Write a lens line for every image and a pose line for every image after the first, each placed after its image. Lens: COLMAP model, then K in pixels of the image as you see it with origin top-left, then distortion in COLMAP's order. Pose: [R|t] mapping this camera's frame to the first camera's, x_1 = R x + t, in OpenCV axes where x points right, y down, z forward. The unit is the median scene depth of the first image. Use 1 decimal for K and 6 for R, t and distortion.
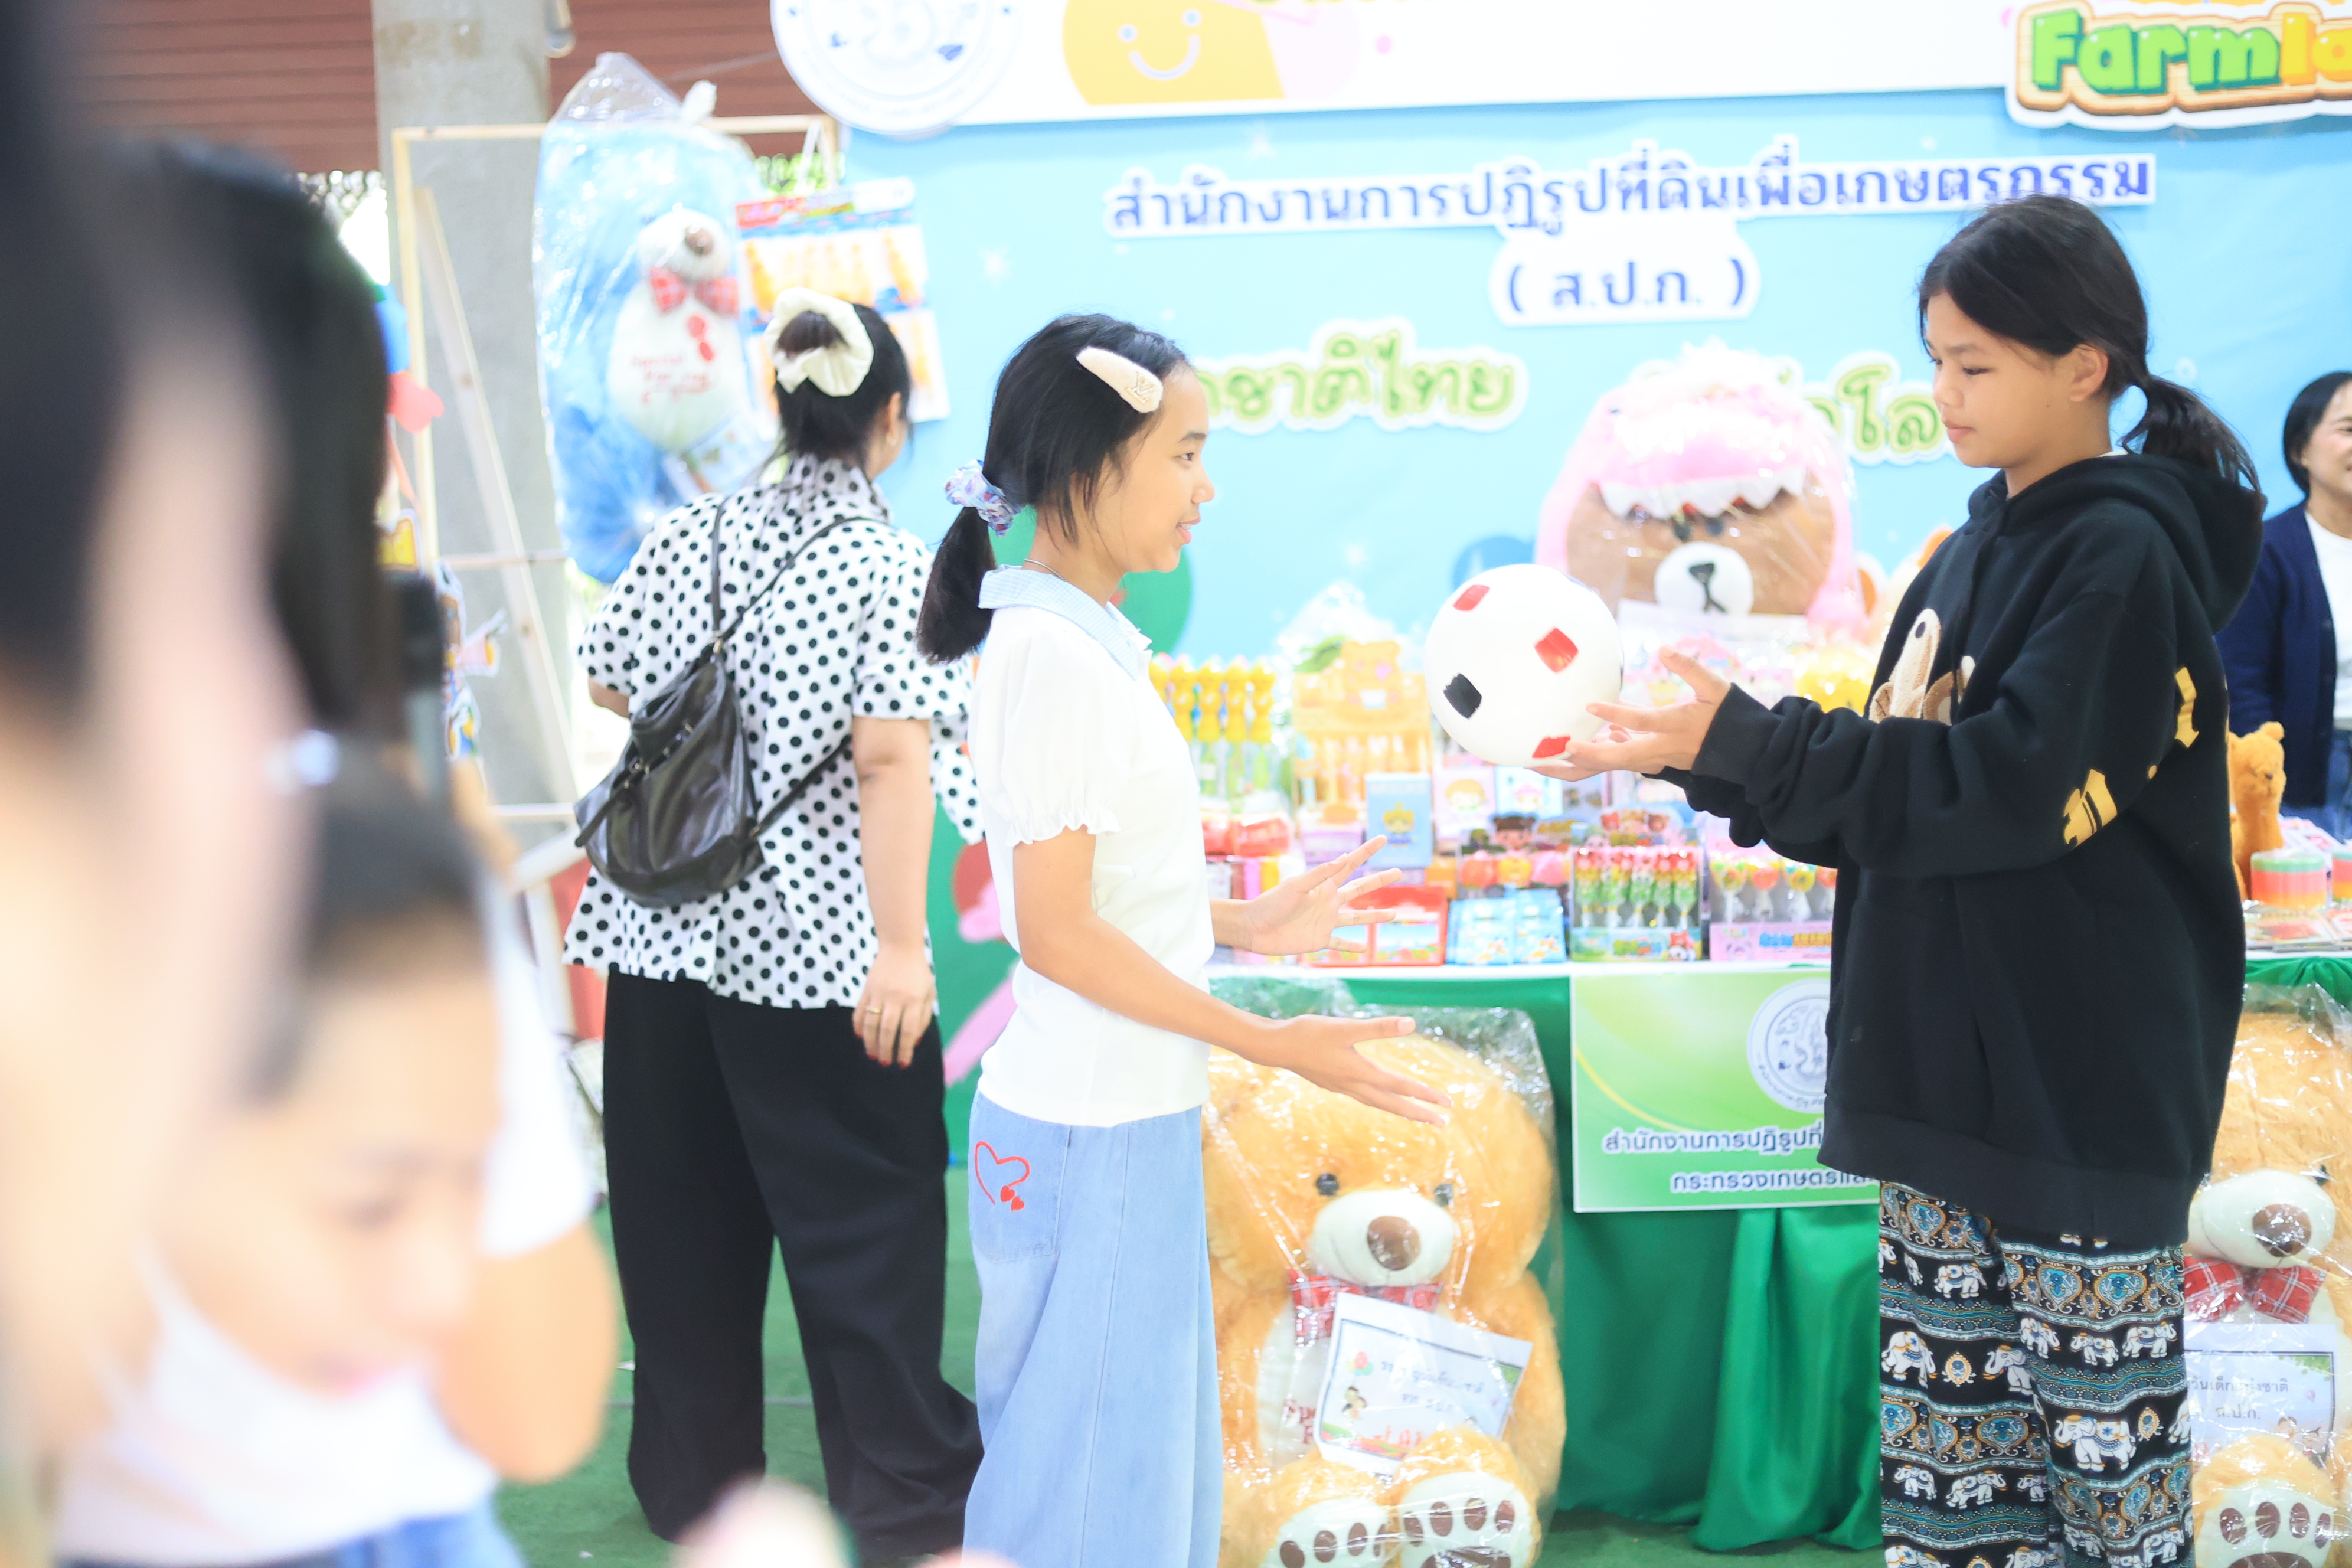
lens RADIAL K [[3390.7, 0, 1153.4], [0, 3390.7, 854.5], [0, 0, 1]] dist [-0.000315, 0.088952]
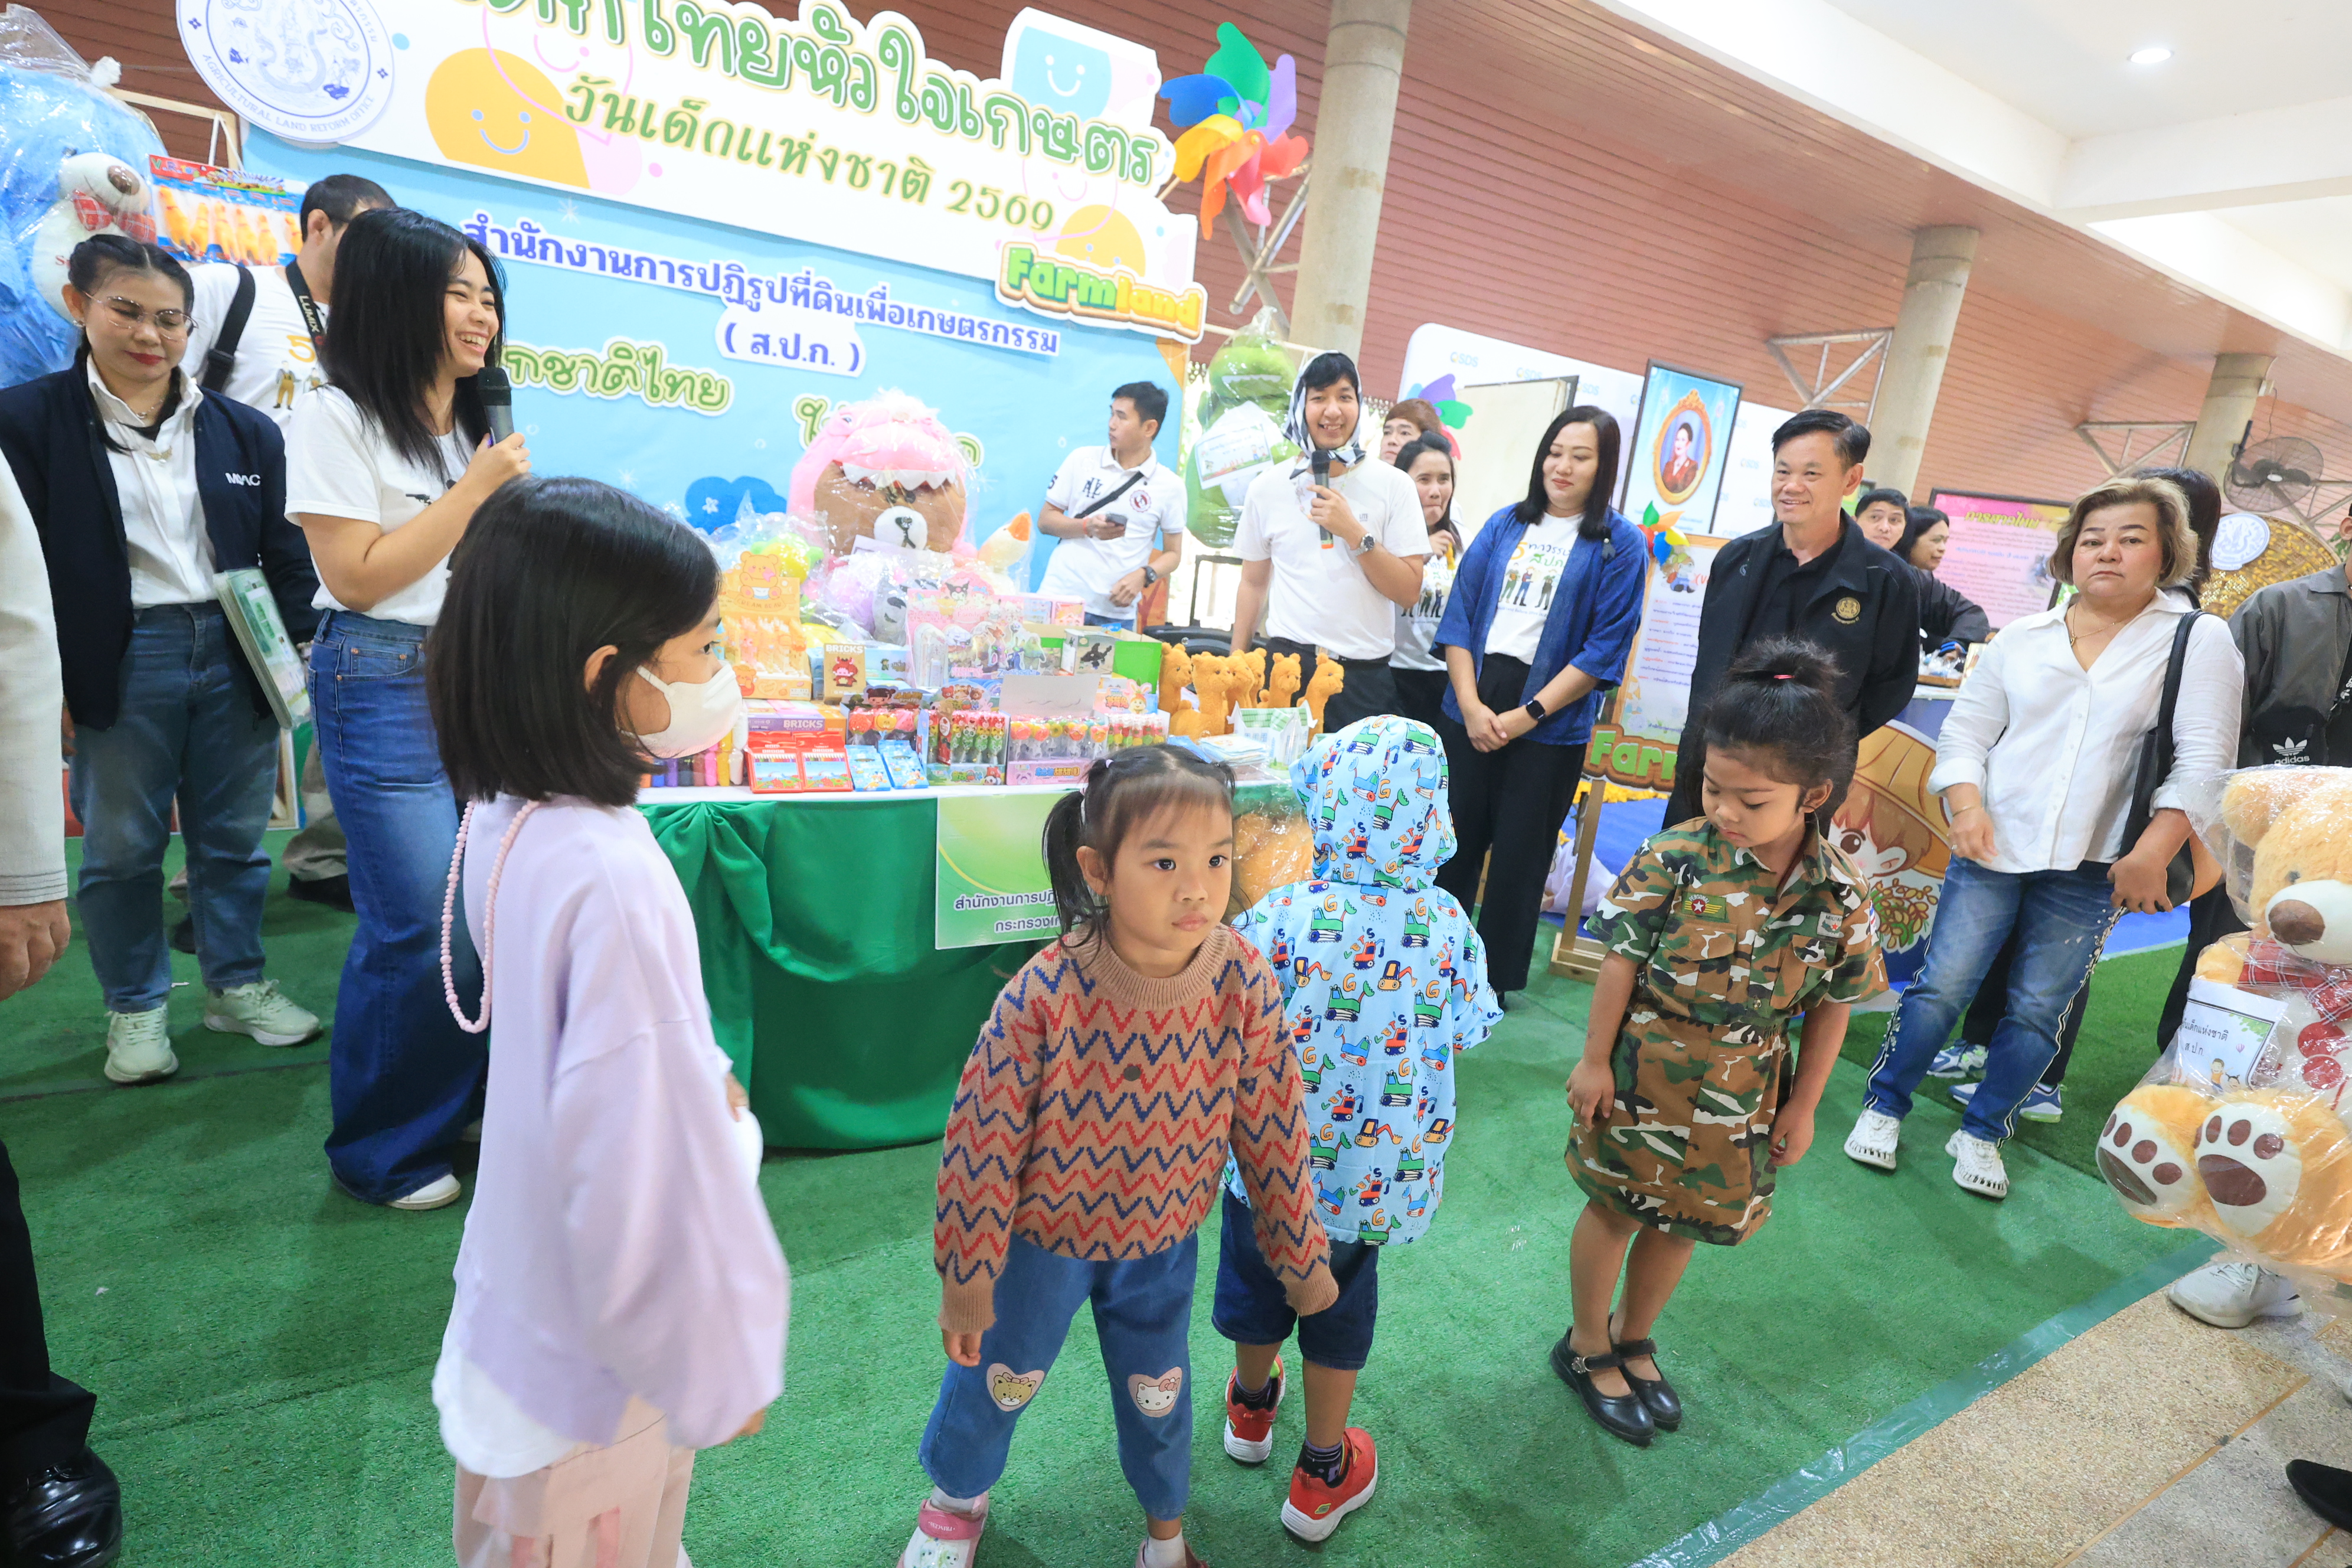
lens RADIAL K [[1202.5, 0, 1176.0], [0, 1202.5, 784.0], [0, 0, 1]] dist [0.001856, 0.000677]
pose [[0.819949, -0.010081, 0.572347, -0.065800], [-0.072567, 0.989948, 0.121397, -0.029643], [-0.567818, -0.141073, 0.810976, 0.332189]]
